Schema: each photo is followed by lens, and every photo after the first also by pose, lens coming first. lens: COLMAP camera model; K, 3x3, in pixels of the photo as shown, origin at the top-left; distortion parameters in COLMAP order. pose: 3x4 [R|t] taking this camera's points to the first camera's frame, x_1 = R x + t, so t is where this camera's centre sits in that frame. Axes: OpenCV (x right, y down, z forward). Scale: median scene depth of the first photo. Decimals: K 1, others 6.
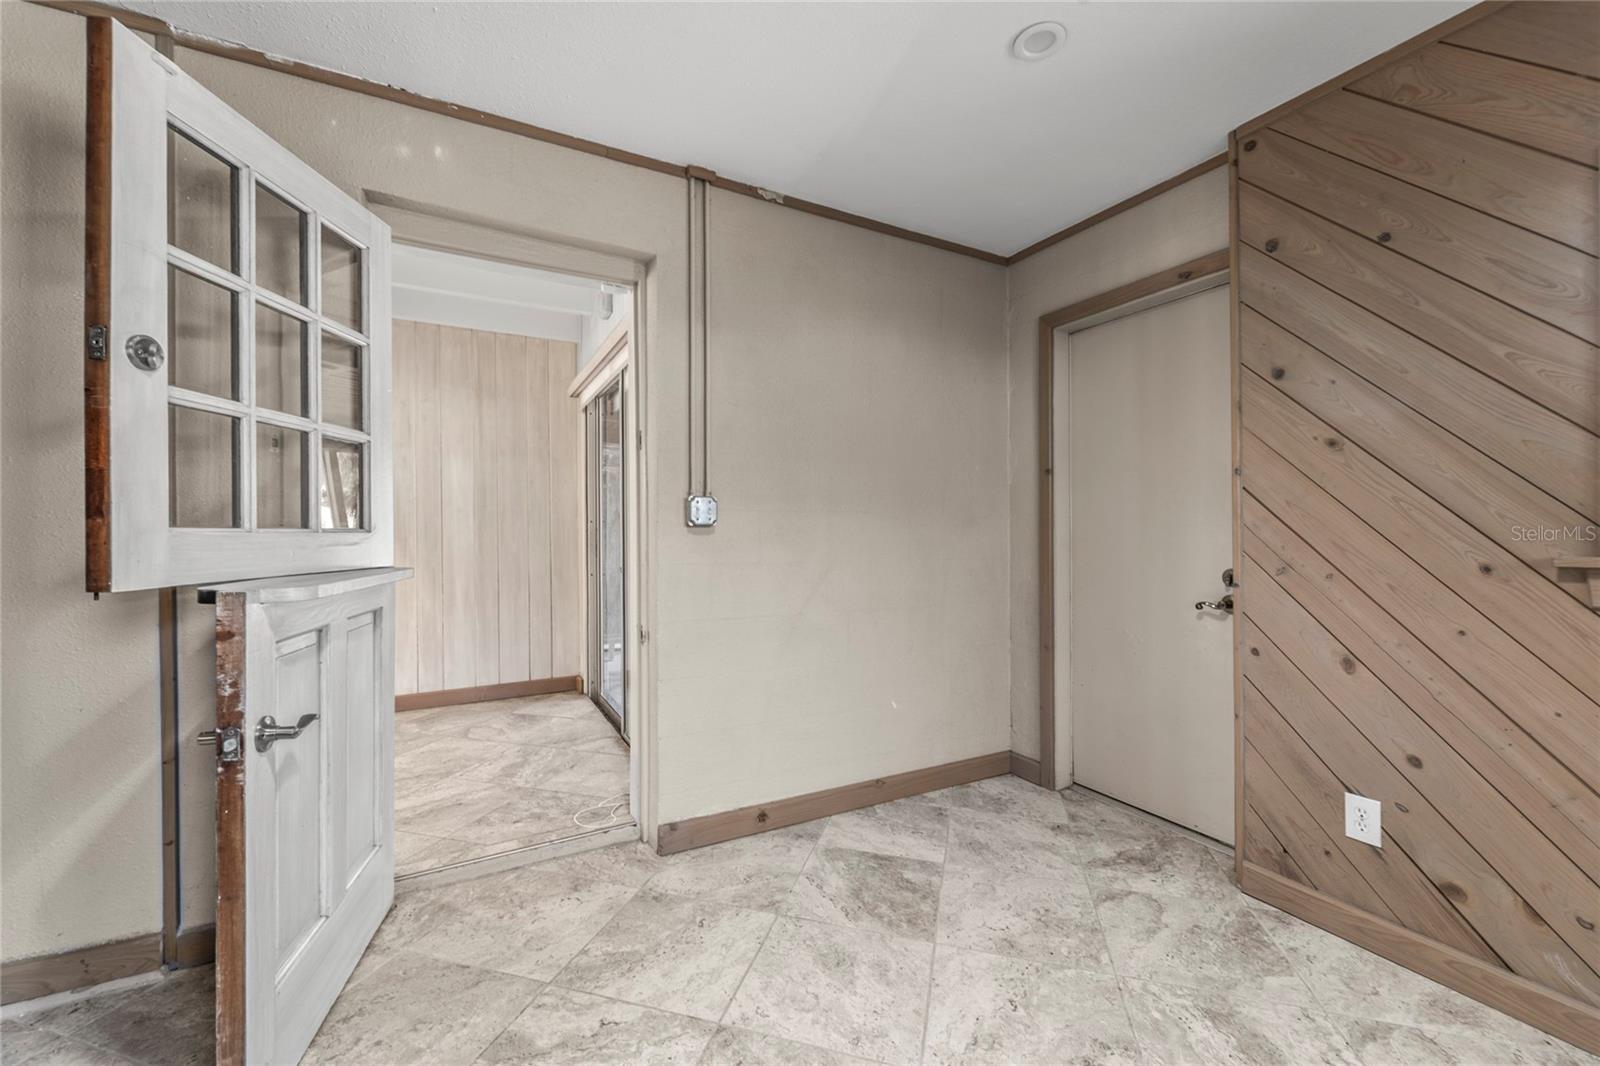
lens RADIAL K [[658.9, 0, 786.5], [0, 658.9, 530.2], [0, 0, 1]] dist [-0.002468, -0.000734]
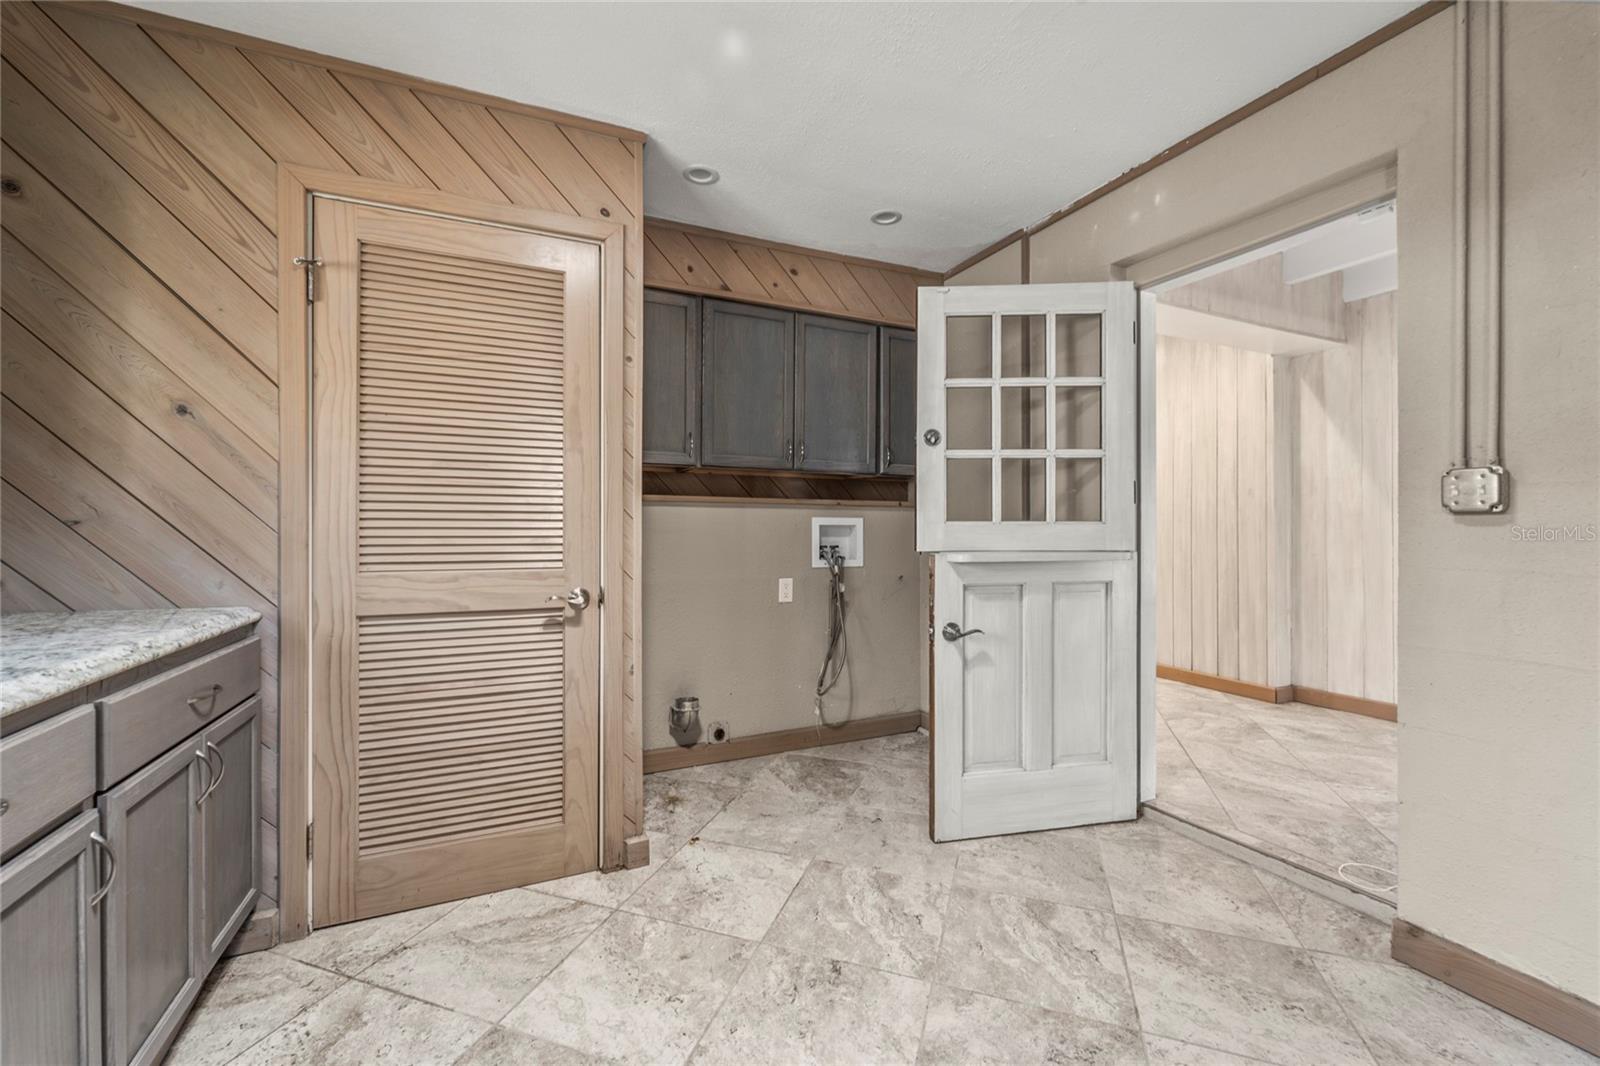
lens RADIAL K [[658.9, 0, 789.9], [0, 658.9, 530.6], [0, 0, 1]] dist [-0.002468, -0.000734]
pose [[-0.083770, 0.004111, -0.996477, 0.699994], [0.003226, 0.999987, 0.003855, 0.009157], [0.996480, -0.002891, -0.083782, 0.446335]]
